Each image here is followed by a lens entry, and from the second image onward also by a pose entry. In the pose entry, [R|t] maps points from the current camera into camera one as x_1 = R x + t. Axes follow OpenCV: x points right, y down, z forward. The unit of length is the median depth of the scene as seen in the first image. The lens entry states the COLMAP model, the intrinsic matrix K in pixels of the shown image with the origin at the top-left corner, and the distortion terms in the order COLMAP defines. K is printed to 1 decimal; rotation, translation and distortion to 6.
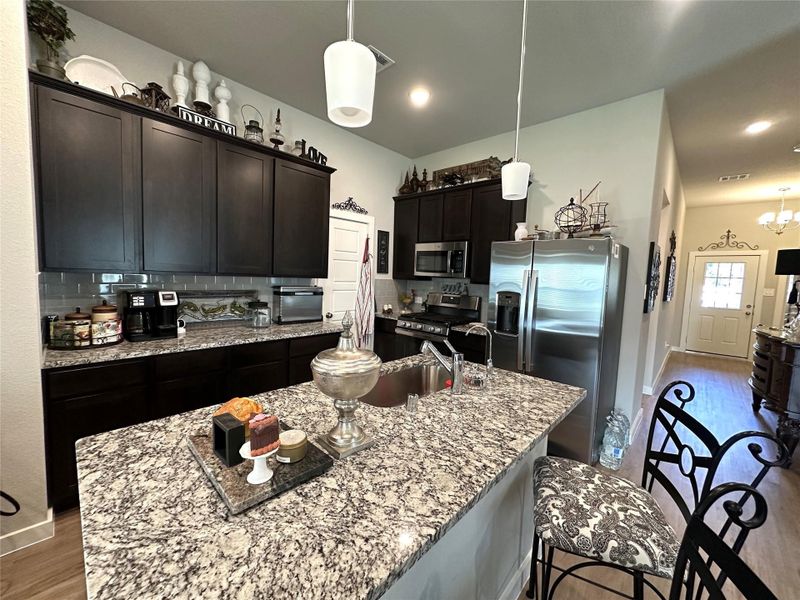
lens RADIAL K [[321.5, 0, 400.0], [0, 321.5, 300.0], [0, 0, 1]] dist [-0.002787, 0.000156]
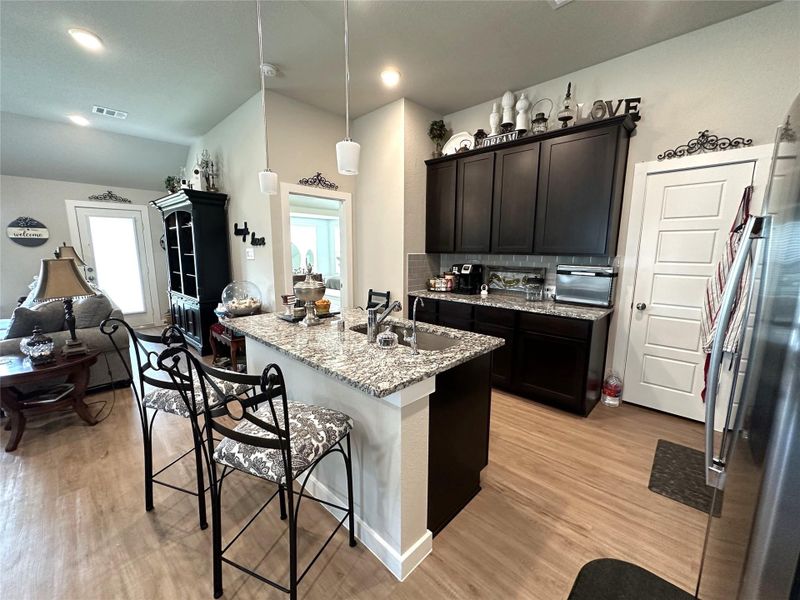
lens RADIAL K [[321.5, 0, 400.0], [0, 321.5, 300.0], [0, 0, 1]] dist [-0.002787, 0.000156]
pose [[-0.019866, 0.116442, -0.992999, 0.725422], [-0.084003, 0.989489, 0.117711, -0.011001], [0.996267, 0.085754, -0.009875, 0.582195]]
